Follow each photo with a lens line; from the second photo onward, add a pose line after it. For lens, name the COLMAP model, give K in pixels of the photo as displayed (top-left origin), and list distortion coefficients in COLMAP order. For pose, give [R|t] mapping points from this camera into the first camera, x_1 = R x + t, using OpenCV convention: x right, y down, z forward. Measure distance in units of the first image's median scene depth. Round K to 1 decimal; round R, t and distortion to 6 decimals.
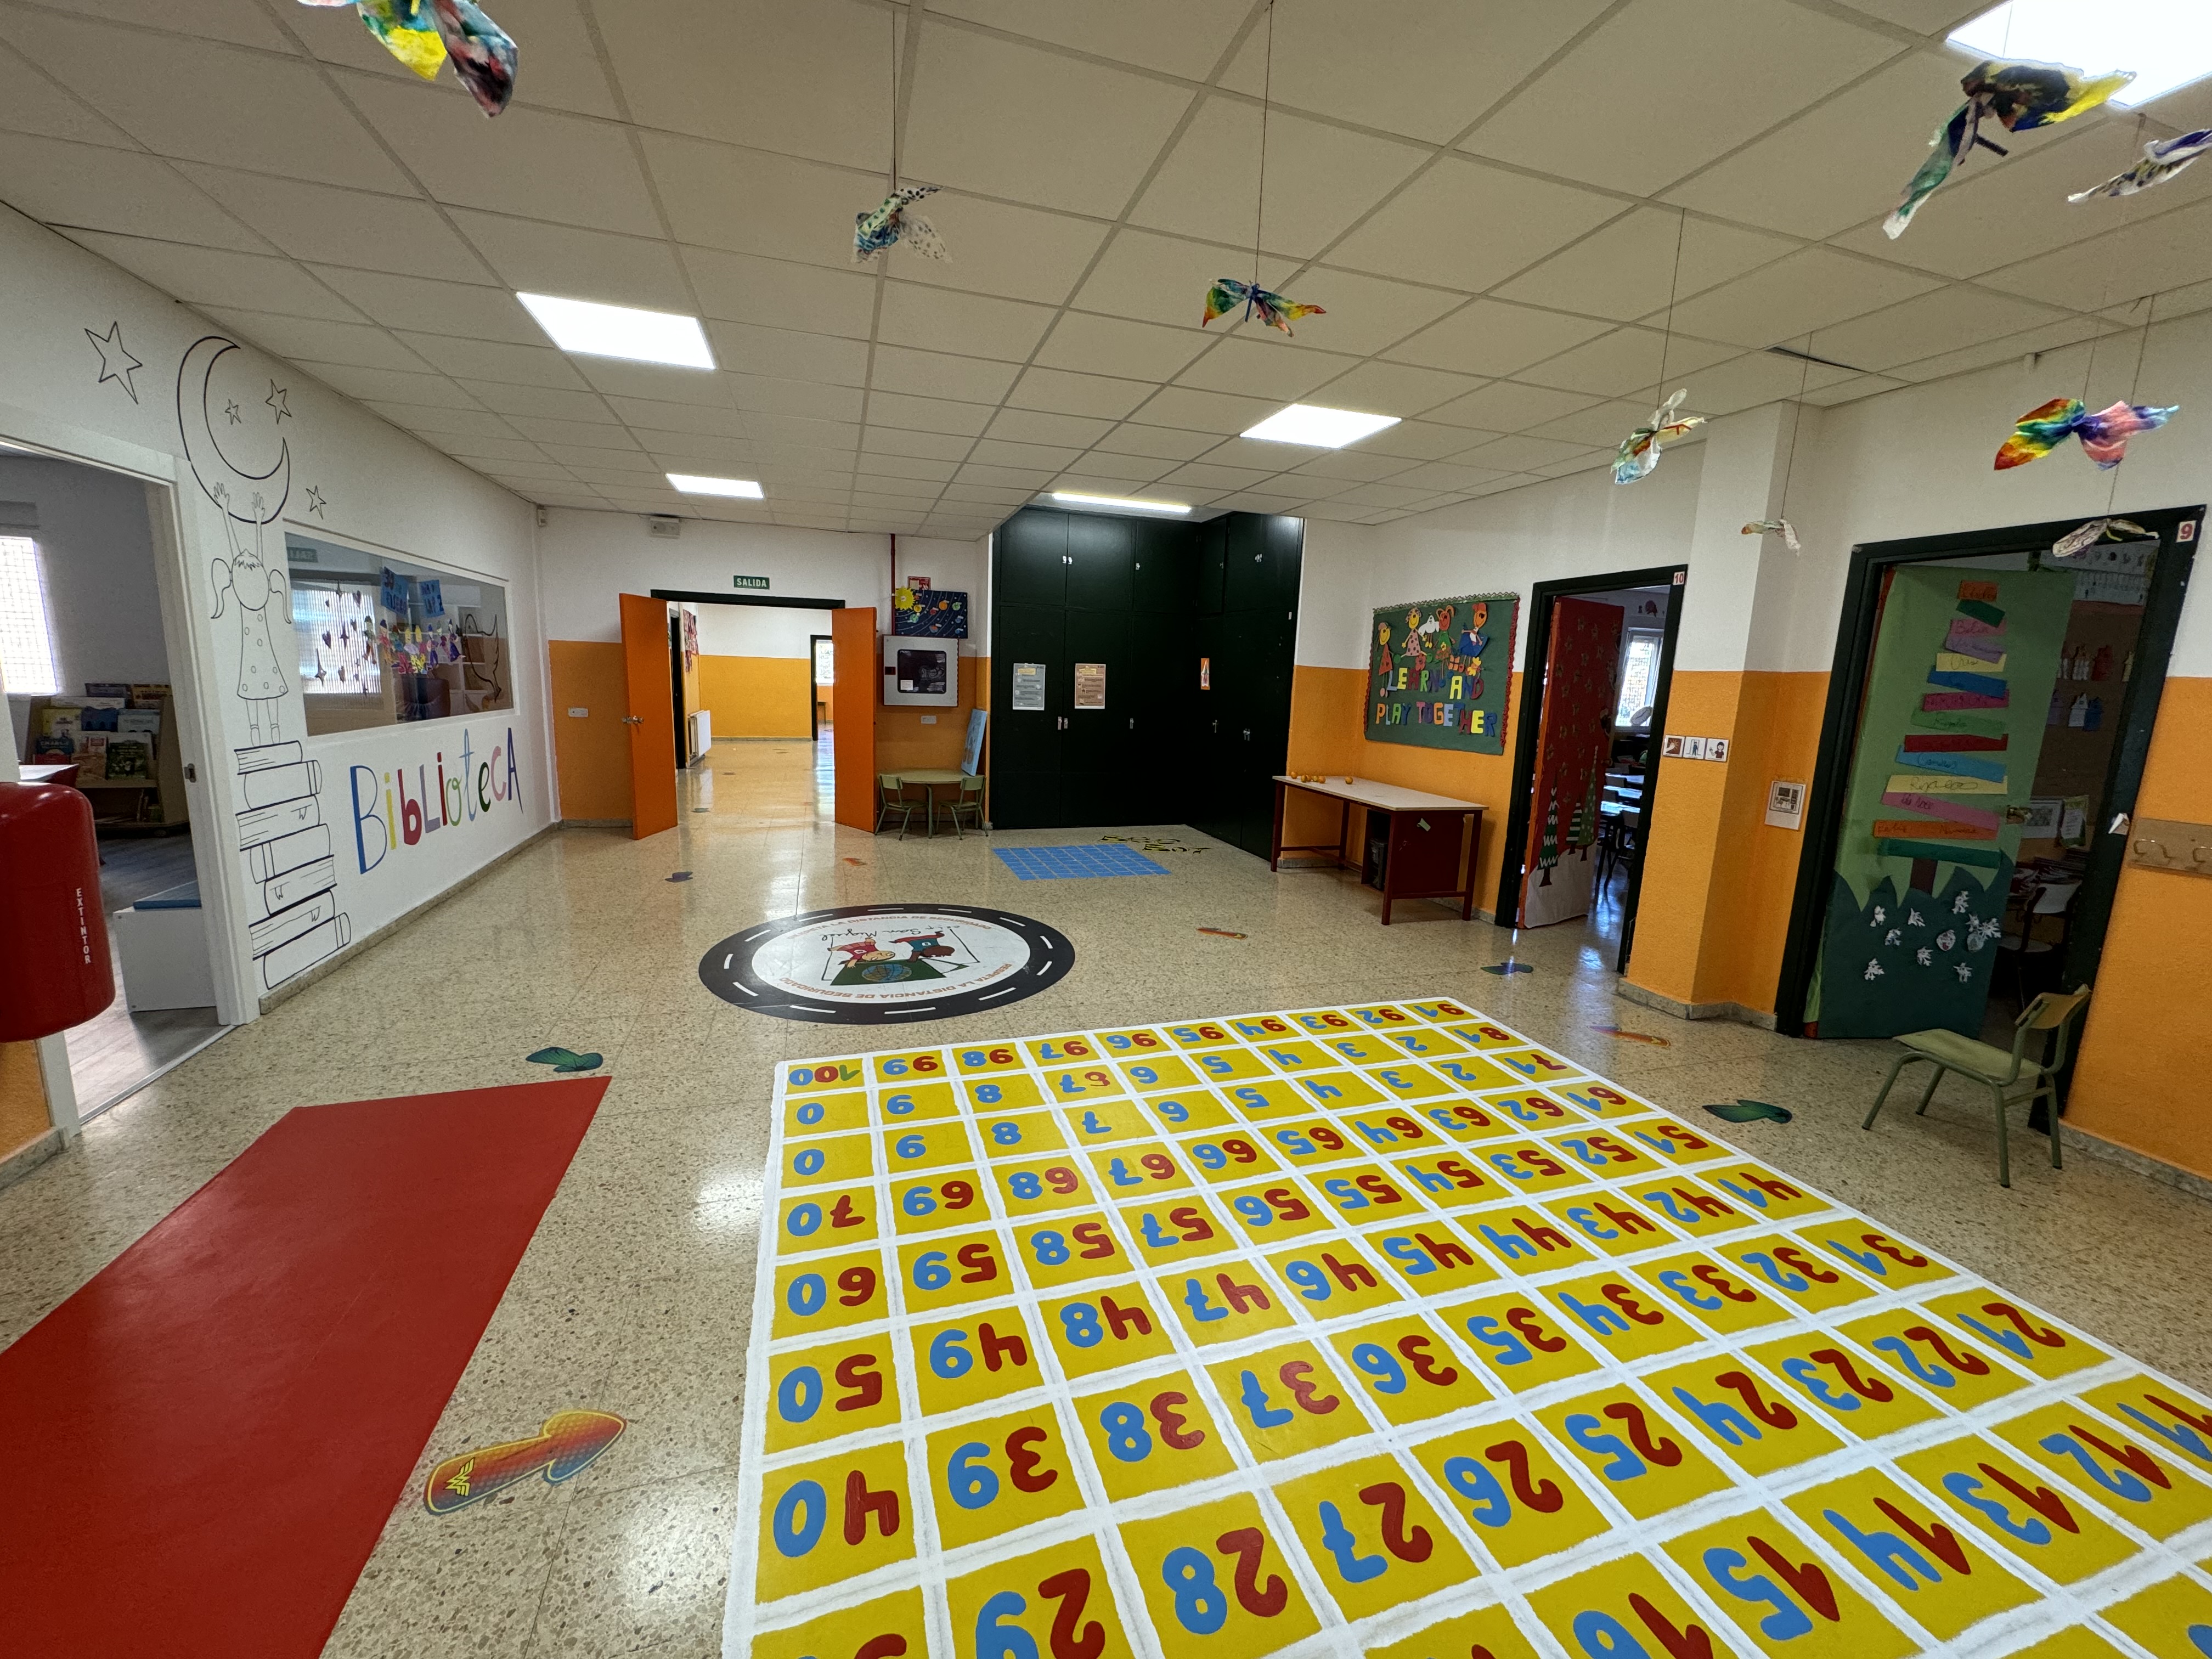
lens RADIAL K [[877.8, 0, 1117.7], [0, 877.8, 832.2], [0, 0, 1]] dist [-0.000593, -0.000418]
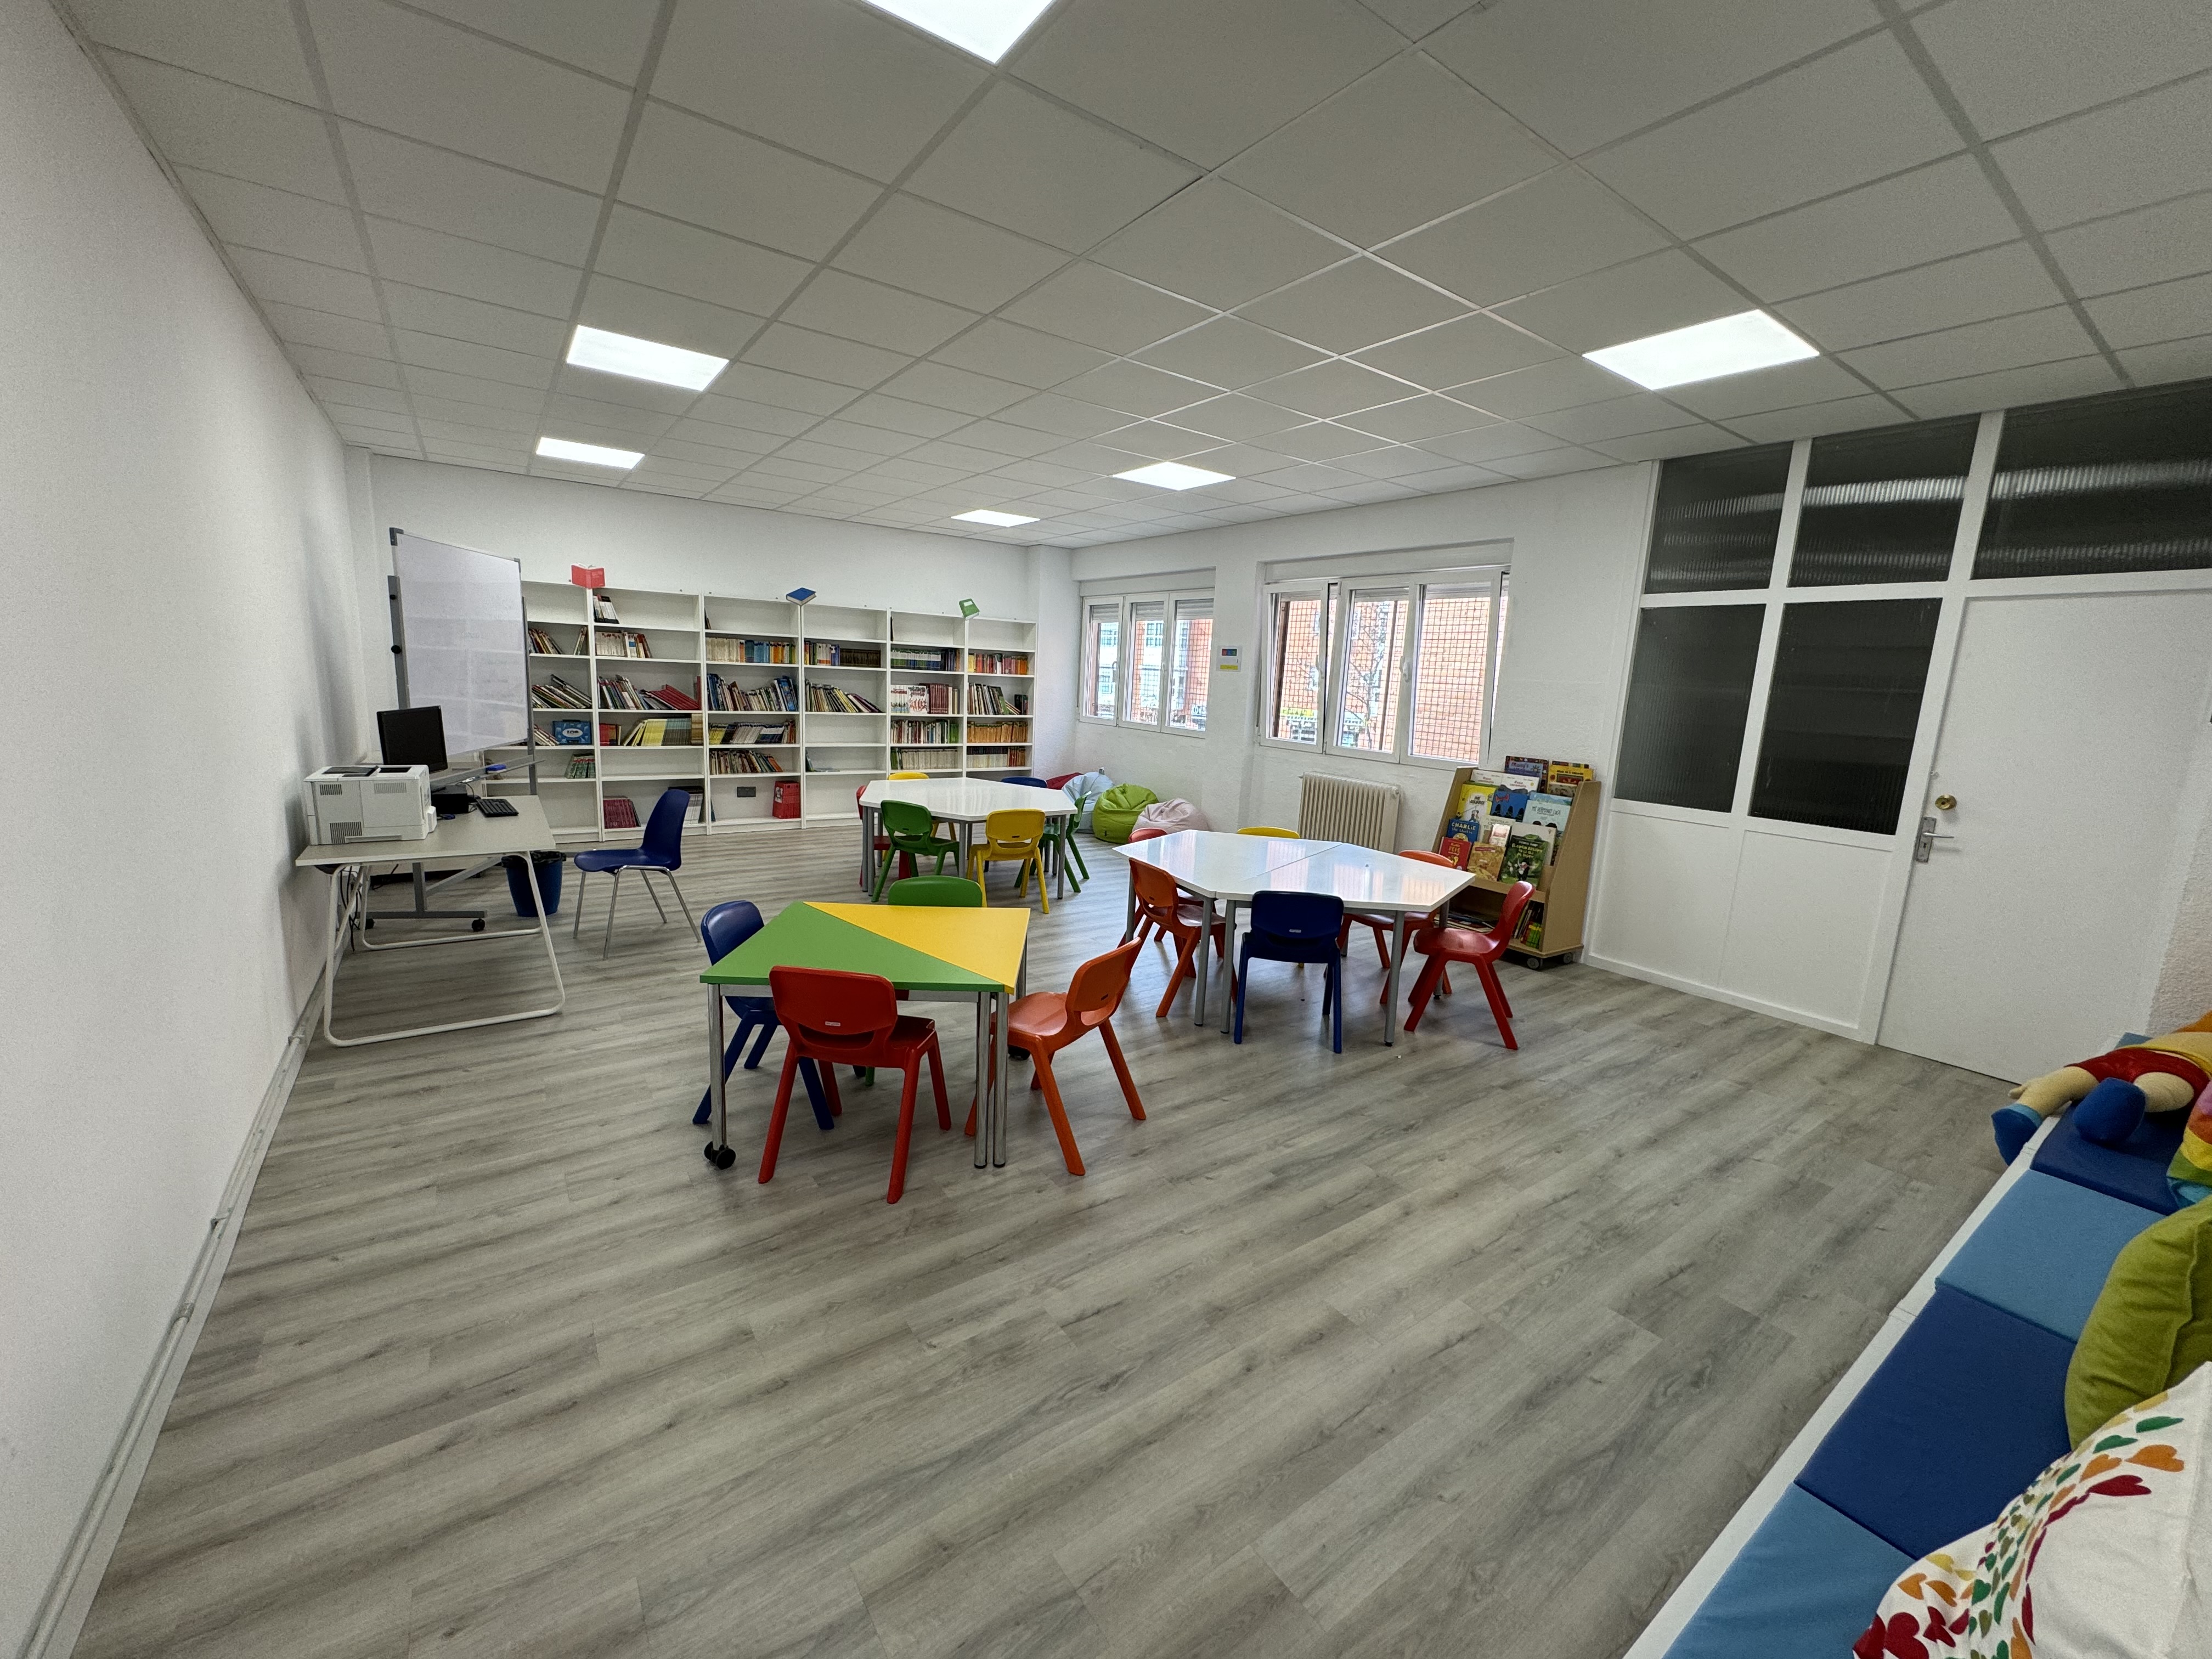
lens RADIAL K [[877.8, 0, 1110.8], [0, 877.8, 832.5], [0, 0, 1]] dist [-0.000593, -0.000418]
pose [[0.296955, 0.144729, -0.943860, -0.349760], [-0.190136, 0.977616, 0.090085, -0.071243], [0.935770, 0.152711, 0.317826, 0.281387]]
